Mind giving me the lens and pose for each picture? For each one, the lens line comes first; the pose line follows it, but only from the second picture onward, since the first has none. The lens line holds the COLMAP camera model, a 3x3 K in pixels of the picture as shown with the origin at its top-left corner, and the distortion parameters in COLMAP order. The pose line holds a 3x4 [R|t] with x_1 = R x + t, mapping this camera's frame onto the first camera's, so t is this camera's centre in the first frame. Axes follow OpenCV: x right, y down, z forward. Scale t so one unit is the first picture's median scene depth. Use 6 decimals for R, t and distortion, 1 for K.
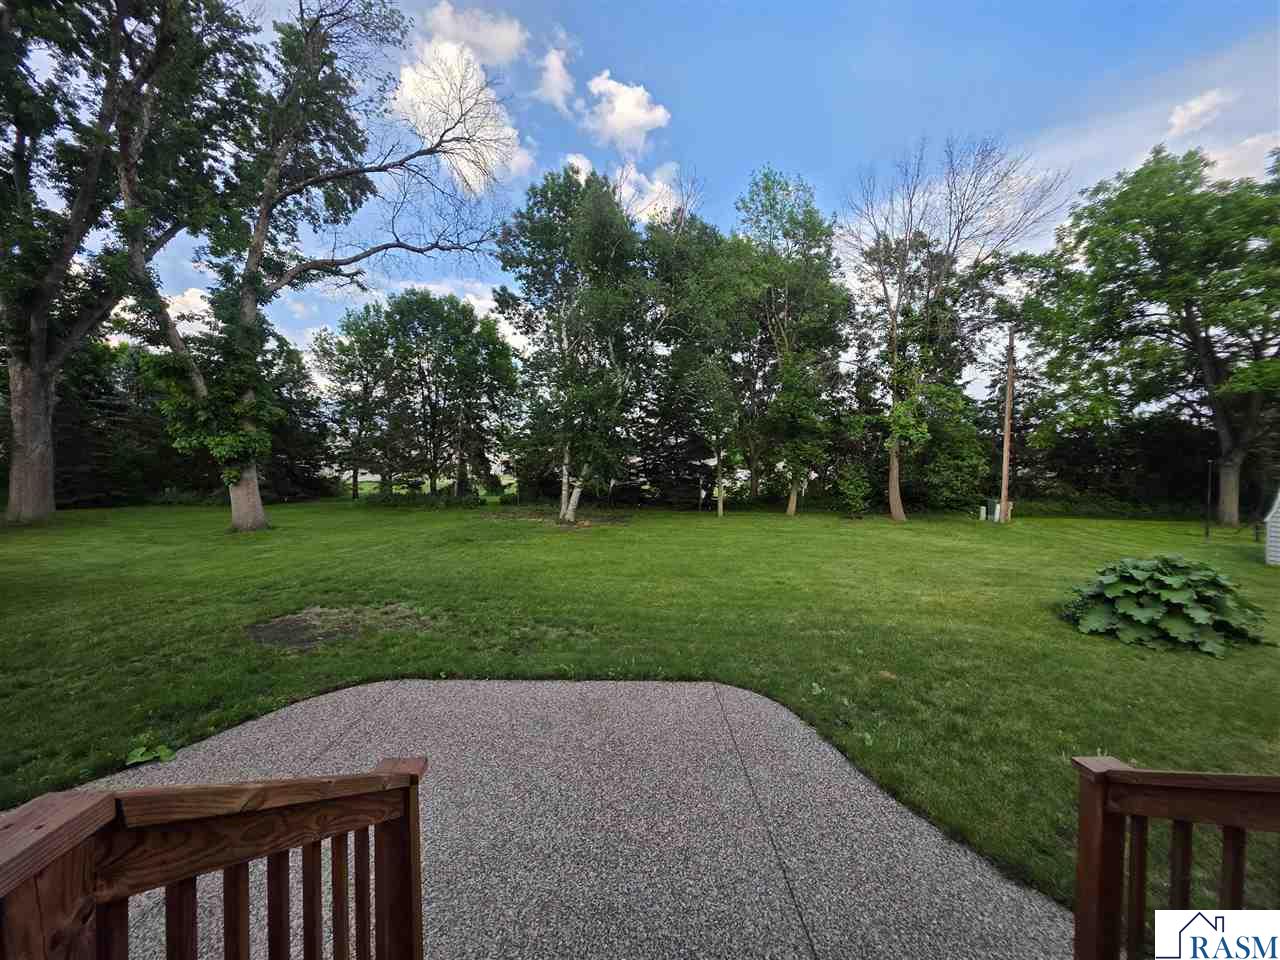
lens RADIAL K [[516.4, 0, 635.3], [0, 516.4, 478.3], [0, 0, 1]] dist [0.001066, -0.000287]
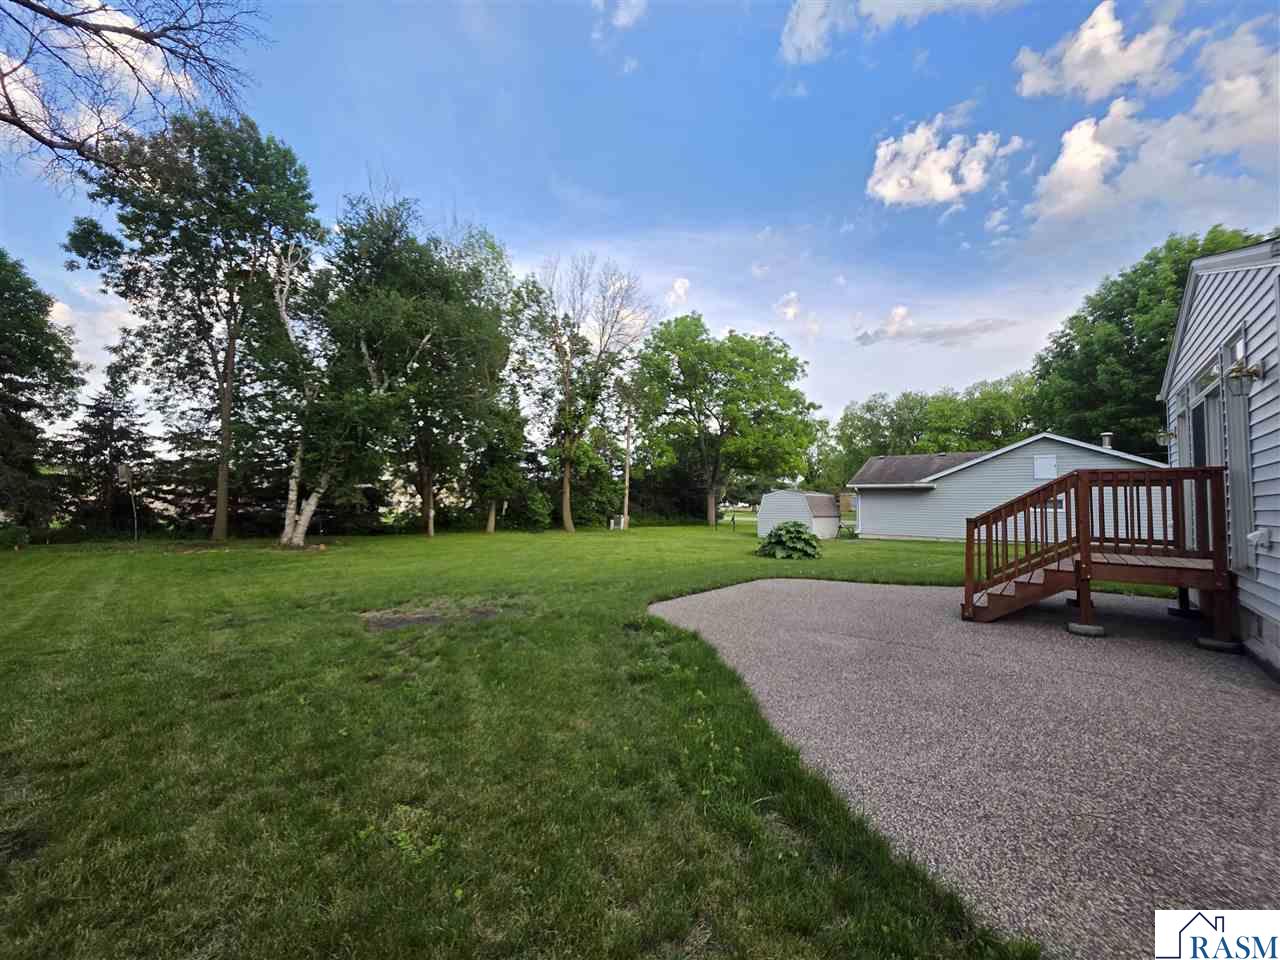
lens RADIAL K [[516.4, 0, 642.8], [0, 516.4, 478.2], [0, 0, 1]] dist [0.001066, -0.000287]
pose [[0.644860, 0.036593, 0.763424, -0.419434], [0.020114, 0.997695, -0.064812, 0.039836], [-0.764036, 0.057150, 0.642638, 0.030020]]
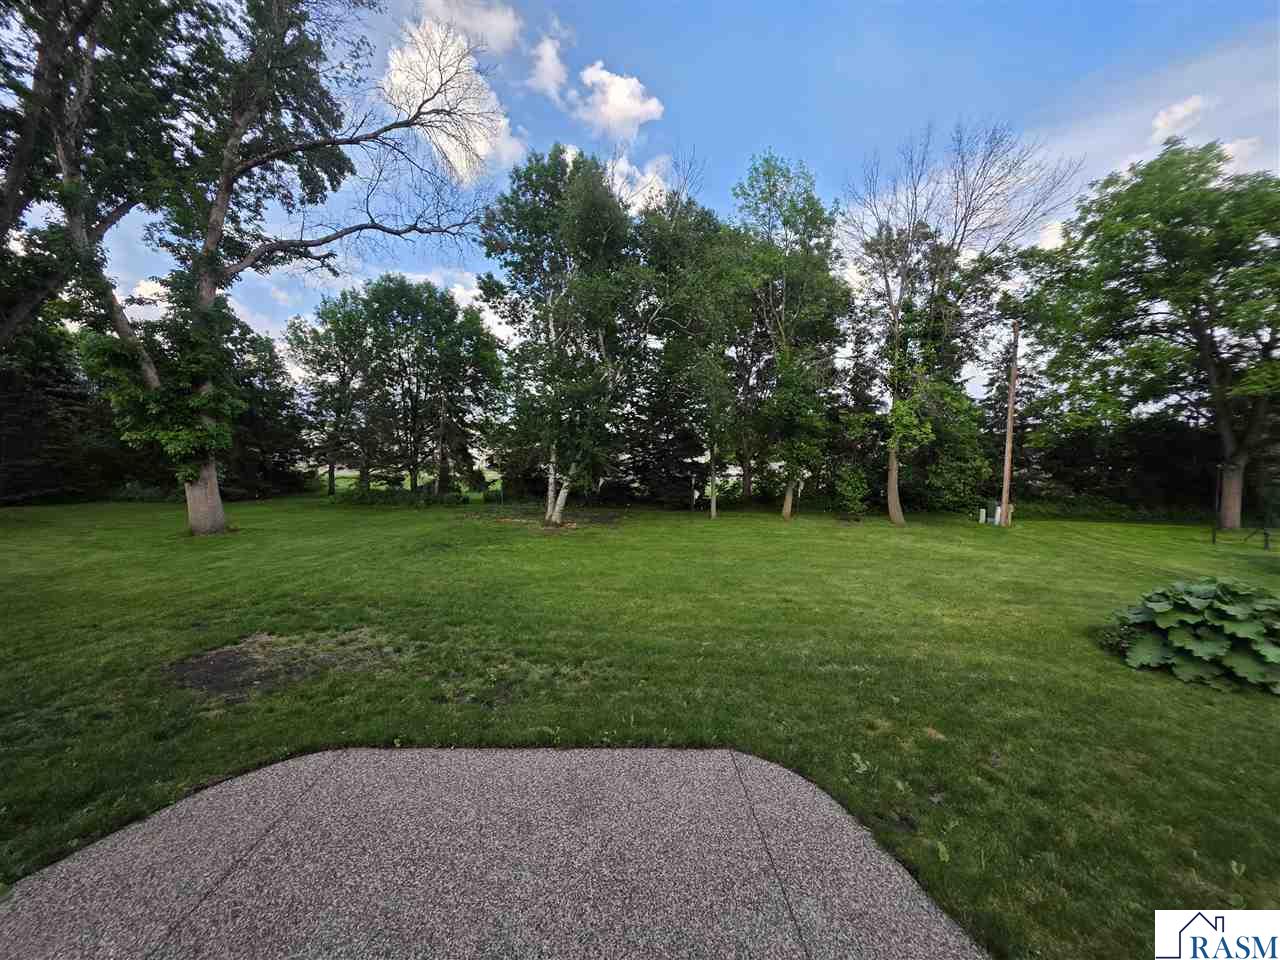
lens RADIAL K [[516.4, 0, 633.2], [0, 516.4, 479.0], [0, 0, 1]] dist [0.001066, -0.000287]
pose [[0.999750, 0.007870, 0.020936, -0.006545], [-0.008167, 0.999867, 0.014122, -0.012278], [-0.020823, -0.014289, 0.999681, 0.051122]]
